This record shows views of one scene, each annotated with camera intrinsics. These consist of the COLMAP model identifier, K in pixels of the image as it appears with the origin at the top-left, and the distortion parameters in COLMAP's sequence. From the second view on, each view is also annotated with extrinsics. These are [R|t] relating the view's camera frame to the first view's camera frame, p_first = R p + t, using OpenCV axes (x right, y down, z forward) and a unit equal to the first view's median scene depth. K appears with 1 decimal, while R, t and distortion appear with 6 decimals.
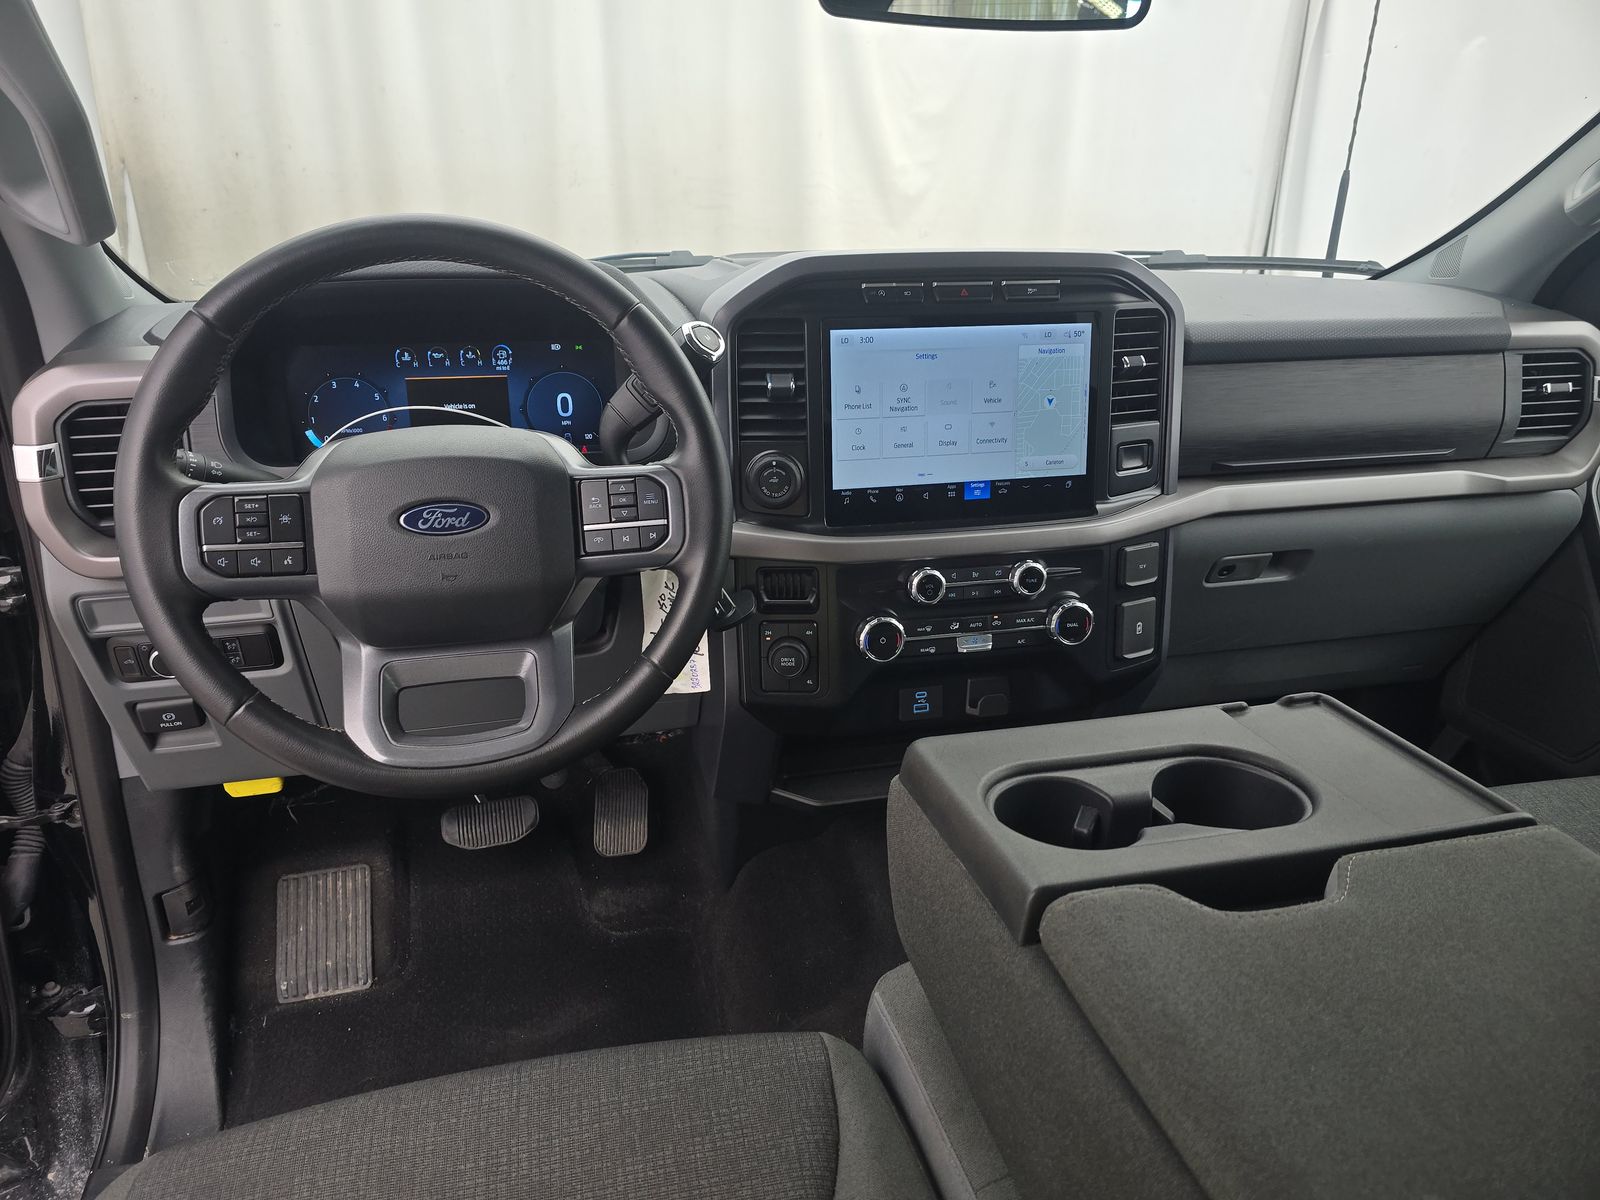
lens RADIAL K [[1160.3, 0, 844.9], [0, 1160.3, 609.5], [0, 0, 1]] dist [0.036855, -0.047011]
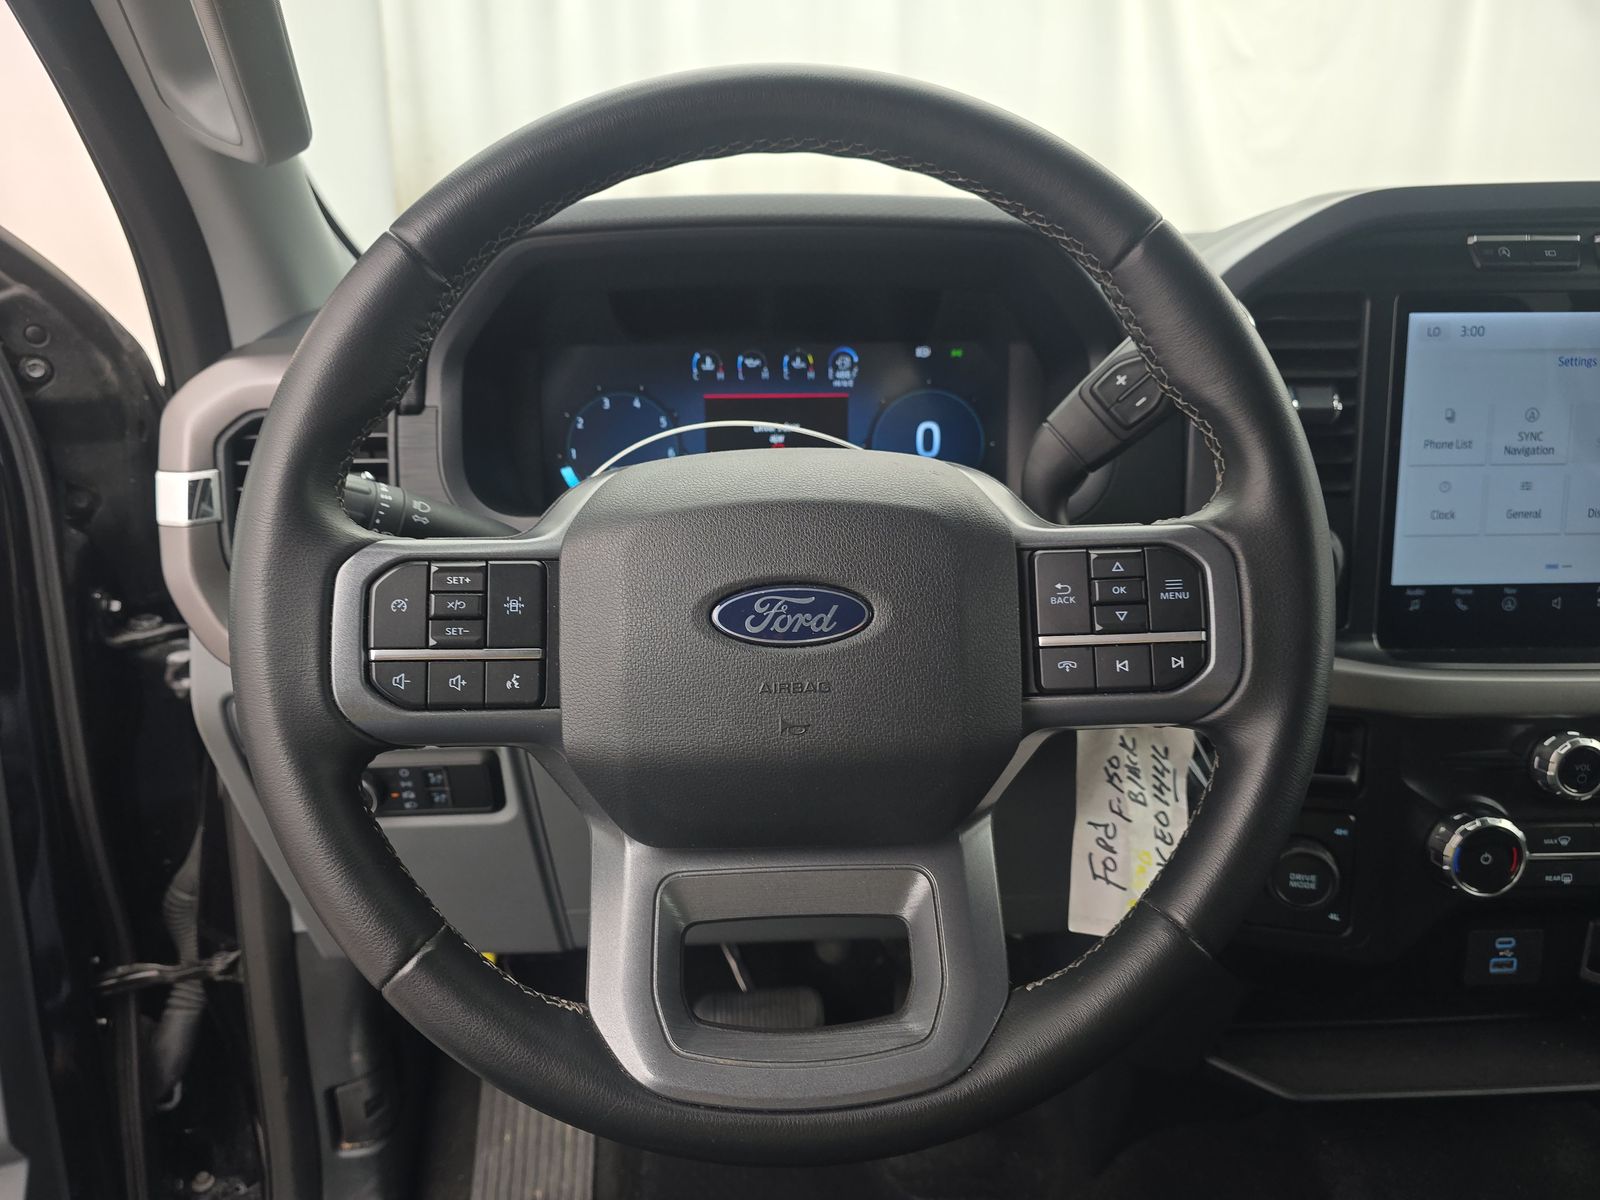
lens RADIAL K [[1085.2, 0, 800.0], [0, 1085.2, 600.0], [0, 0, 1]] dist [-0.000310, -0.016849]
pose [[0.976951, 0.045353, -0.208589, -0.213910], [-0.060843, 0.995797, -0.068454, -0.046259], [0.204608, 0.079567, 0.975605, 0.467159]]
